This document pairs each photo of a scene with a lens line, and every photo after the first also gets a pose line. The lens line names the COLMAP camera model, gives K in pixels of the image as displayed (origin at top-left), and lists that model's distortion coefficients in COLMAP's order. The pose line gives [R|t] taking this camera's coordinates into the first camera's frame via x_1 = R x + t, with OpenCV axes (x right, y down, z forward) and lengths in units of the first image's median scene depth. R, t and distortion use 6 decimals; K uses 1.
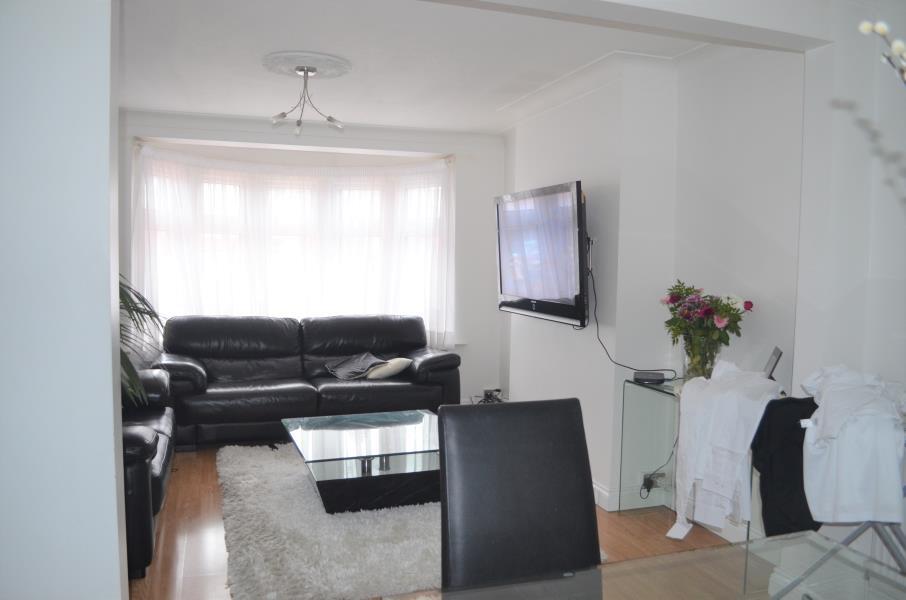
lens RADIAL K [[714.1, 0, 456.4], [0, 714.1, 300.3], [0, 0, 1]] dist [-0.076481, 0.008598]
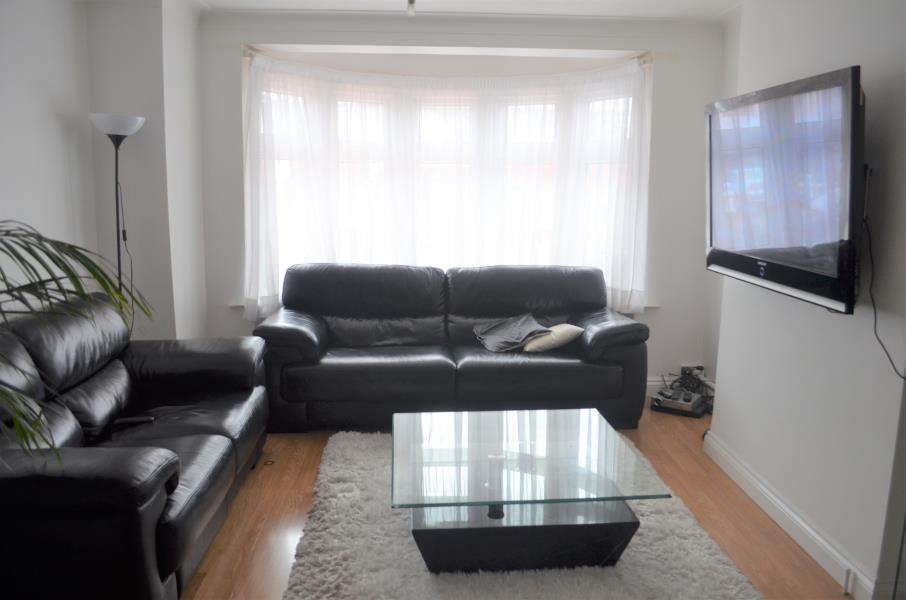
lens RADIAL K [[714.1, 0, 456.4], [0, 714.1, 300.3], [0, 0, 1]] dist [-0.076481, 0.008598]
pose [[0.961373, 0.038362, -0.272562, 0.012897], [-0.011038, 0.994817, 0.101085, -0.021401], [0.275027, -0.094172, 0.956813, 0.243854]]
